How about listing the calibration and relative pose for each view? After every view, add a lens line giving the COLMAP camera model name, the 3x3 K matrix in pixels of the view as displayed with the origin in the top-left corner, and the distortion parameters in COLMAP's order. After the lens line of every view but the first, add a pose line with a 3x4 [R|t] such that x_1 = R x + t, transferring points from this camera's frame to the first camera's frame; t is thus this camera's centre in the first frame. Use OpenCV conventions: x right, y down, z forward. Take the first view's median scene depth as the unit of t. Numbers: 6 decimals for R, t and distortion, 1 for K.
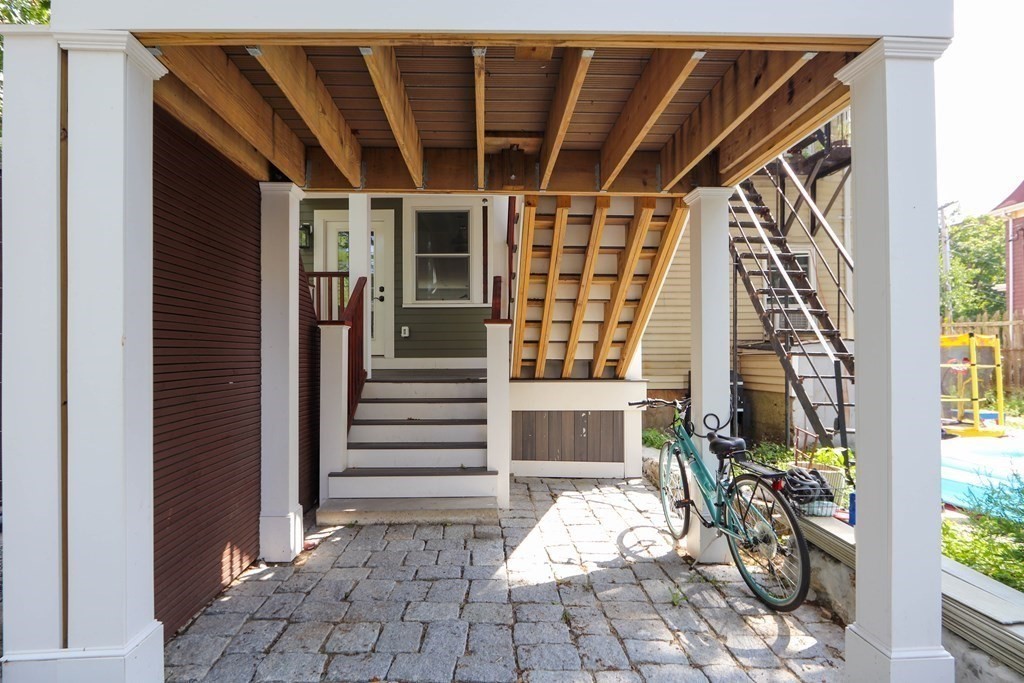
lens RADIAL K [[570.2, 0, 514.1], [0, 570.2, 351.1], [0, 0, 1]] dist [-0.017985, 0.005516]
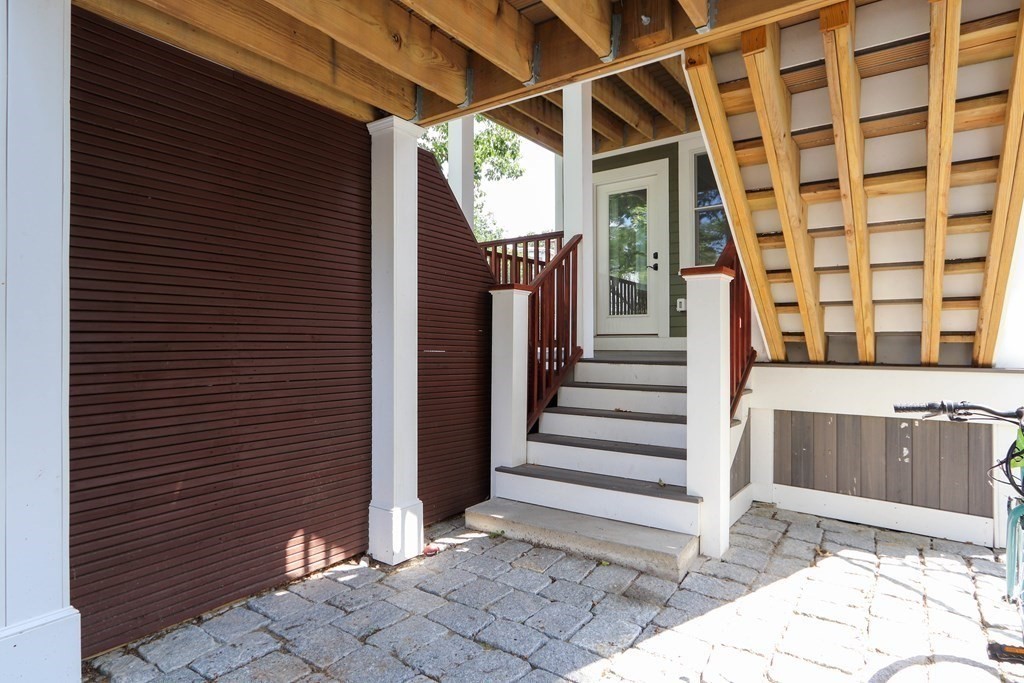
lens RADIAL K [[570.2, 0, 511.2], [0, 570.2, 339.8], [0, 0, 1]] dist [-0.017985, 0.005516]
pose [[0.779982, -0.001778, -0.625800, 0.214729], [0.000311, 0.999997, -0.002454, 0.029737], [0.625802, 0.001720, 0.779980, 0.355009]]
